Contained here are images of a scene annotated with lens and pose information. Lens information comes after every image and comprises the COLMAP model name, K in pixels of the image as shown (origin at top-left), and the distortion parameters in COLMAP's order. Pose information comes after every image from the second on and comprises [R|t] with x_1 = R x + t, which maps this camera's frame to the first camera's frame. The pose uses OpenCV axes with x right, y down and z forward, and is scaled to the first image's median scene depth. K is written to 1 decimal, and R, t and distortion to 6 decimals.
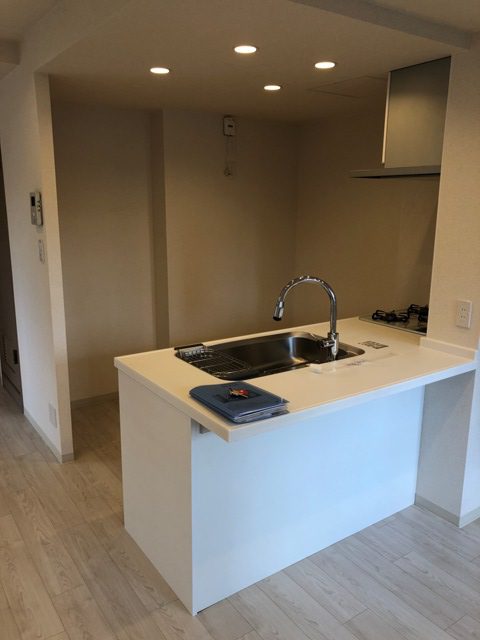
lens RADIAL K [[523.6, 0, 231.5], [0, 523.6, 321.4], [0, 0, 1]] dist [0.048253, -0.006800]
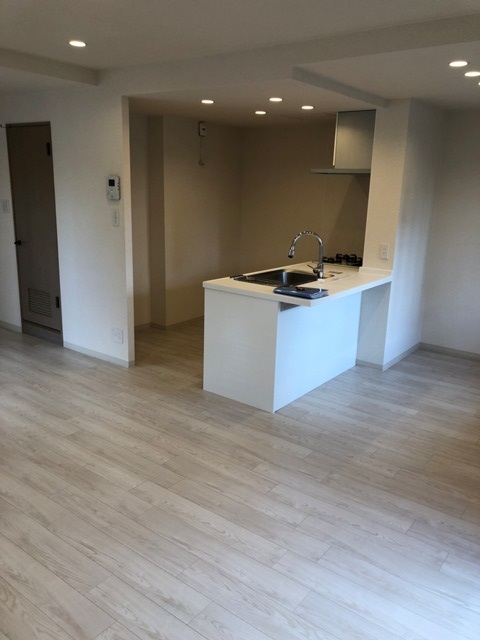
lens RADIAL K [[523.0, 0, 240.0], [0, 523.0, 320.0], [0, 0, 1]] dist [0.191985, -0.513576]
pose [[0.947926, -0.055707, 0.313581, -0.589618], [0.046117, 0.998216, 0.037924, 0.121935], [-0.315134, -0.021488, 0.948804, -0.559059]]
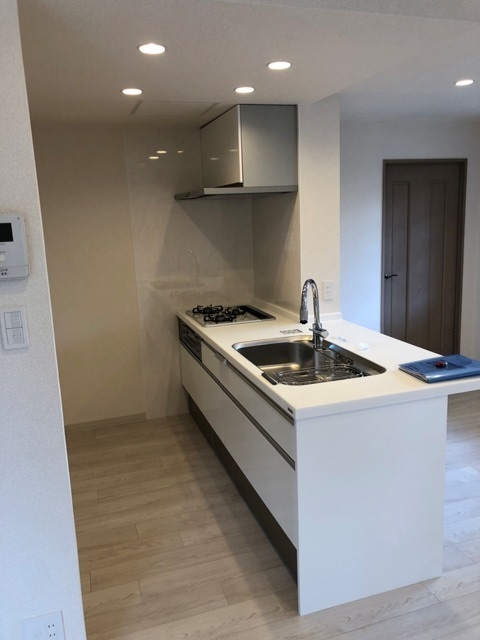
lens RADIAL K [[535.3, 0, 240.4], [0, 535.3, 312.7], [0, 0, 1]] dist [-0.004723, -0.004259]
pose [[0.278386, -0.197720, 0.939898, -0.910618], [0.262925, 0.956890, 0.123419, -0.182343], [-0.923781, 0.212765, 0.318370, 0.728630]]
